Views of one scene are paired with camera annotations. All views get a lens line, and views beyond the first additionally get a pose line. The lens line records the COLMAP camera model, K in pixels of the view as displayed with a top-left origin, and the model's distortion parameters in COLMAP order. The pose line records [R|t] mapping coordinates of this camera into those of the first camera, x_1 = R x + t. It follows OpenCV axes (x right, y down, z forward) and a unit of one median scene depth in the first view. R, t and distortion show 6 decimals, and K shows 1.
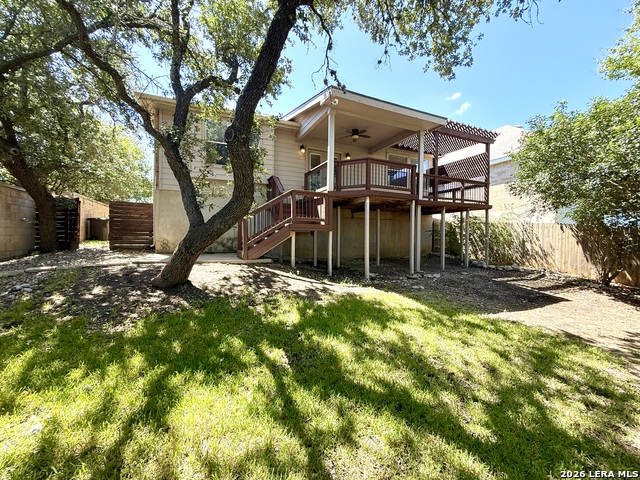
lens RADIAL K [[255.0, 0, 318.9], [0, 255.0, 239.6], [0, 0, 1]] dist [0.000860, 0.000020]
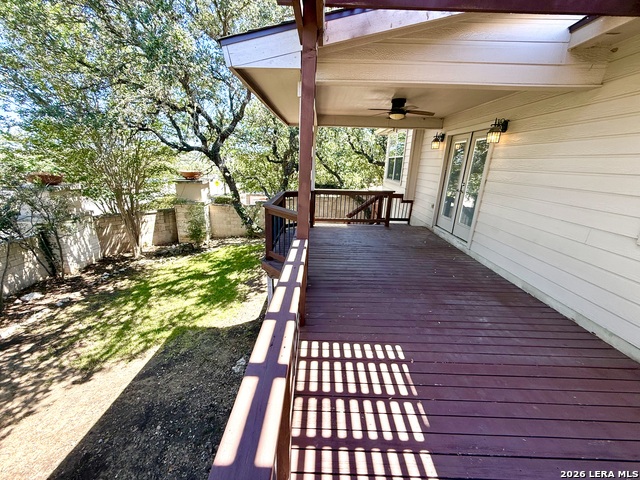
lens RADIAL K [[255.0, 0, 318.9], [0, 255.0, 239.6], [0, 0, 1]] dist [0.000860, 0.000020]
pose [[-0.401159, 0.245187, -0.882584, 0.604536], [-0.048617, 0.956454, 0.287806, -0.284734], [0.914717, 0.158365, -0.371770, 0.981984]]
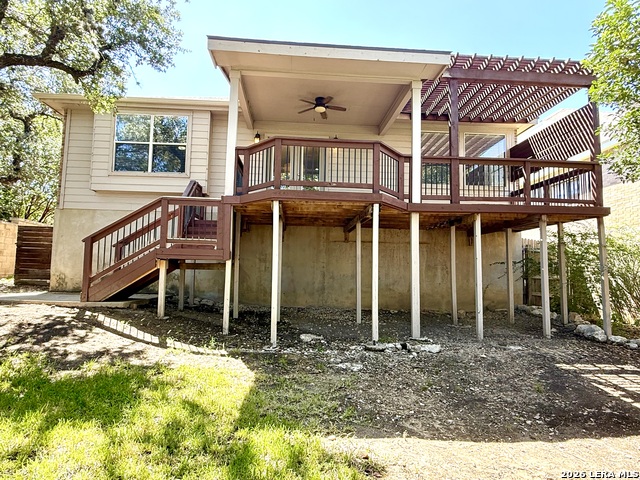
lens RADIAL K [[383.9, 0, 320.0], [0, 383.9, 240.0], [0, 0, 1]] dist [0.001974, 0.000536]
pose [[0.941866, -0.022798, -0.335214, 0.408482], [-0.013536, 0.994310, -0.105658, 0.008860], [0.335715, 0.104053, 0.936199, 0.150996]]
